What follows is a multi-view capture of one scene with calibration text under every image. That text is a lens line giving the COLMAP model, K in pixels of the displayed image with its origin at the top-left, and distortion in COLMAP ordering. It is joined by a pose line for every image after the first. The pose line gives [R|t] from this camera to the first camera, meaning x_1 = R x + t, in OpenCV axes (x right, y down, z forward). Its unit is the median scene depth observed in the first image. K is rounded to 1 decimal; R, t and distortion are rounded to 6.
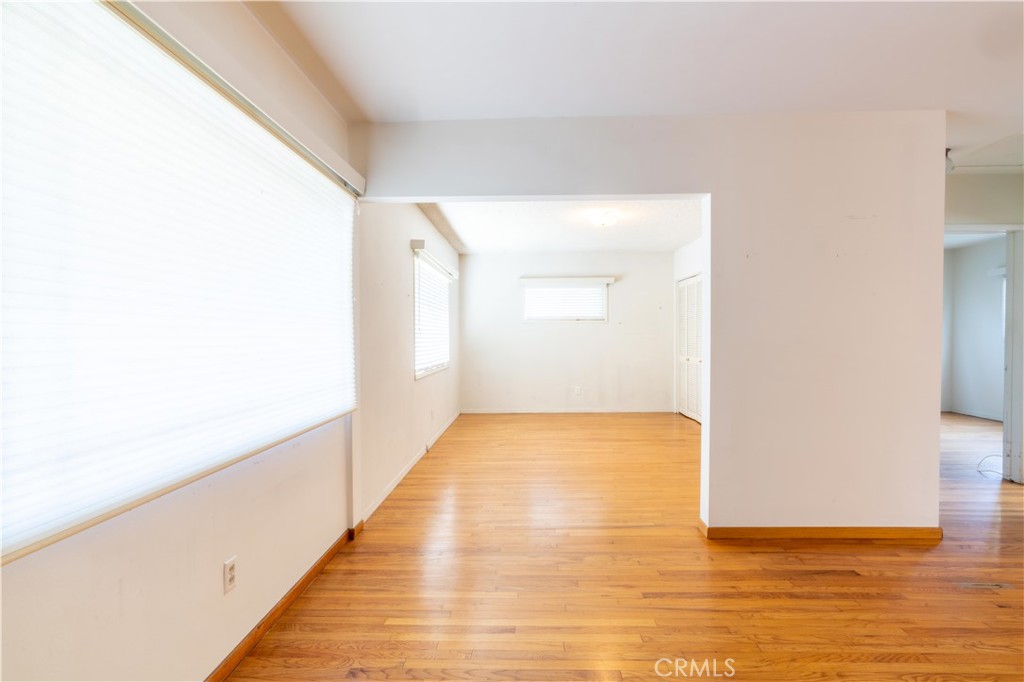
lens RADIAL K [[459.9, 0, 519.6], [0, 459.9, 340.4], [0, 0, 1]] dist [-0.000503, 0.000420]
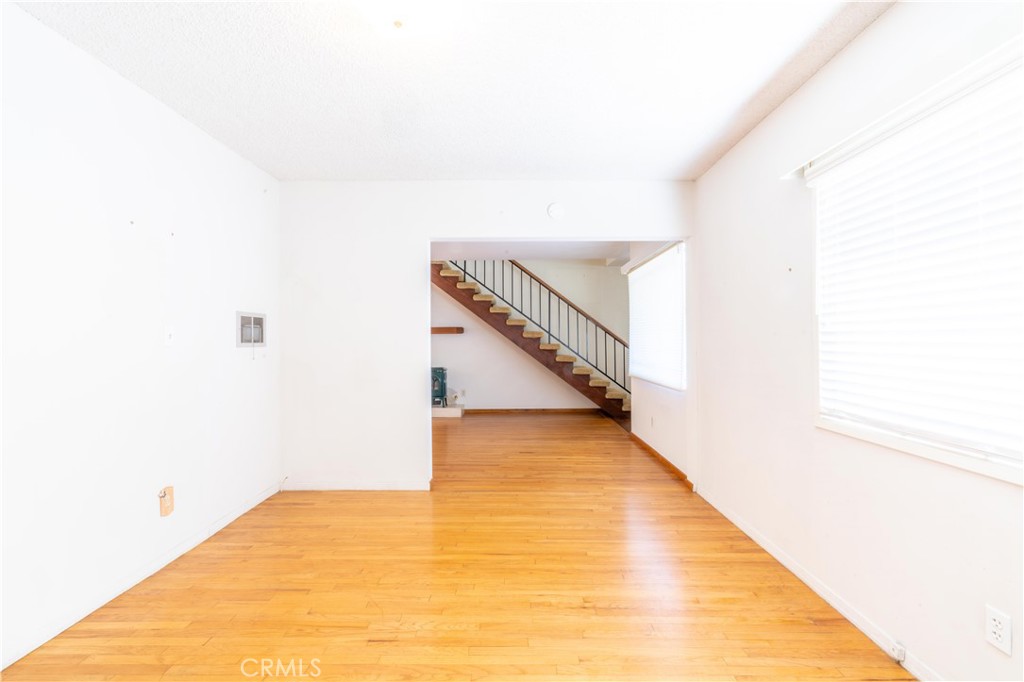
lens RADIAL K [[459.9, 0, 519.6], [0, 459.9, 340.4], [0, 0, 1]] dist [-0.000503, 0.000420]
pose [[-0.999685, 0.014915, -0.020160, 0.129886], [0.014563, 0.999741, 0.017516, -0.029087], [0.020416, 0.017217, -0.999643, 1.887728]]
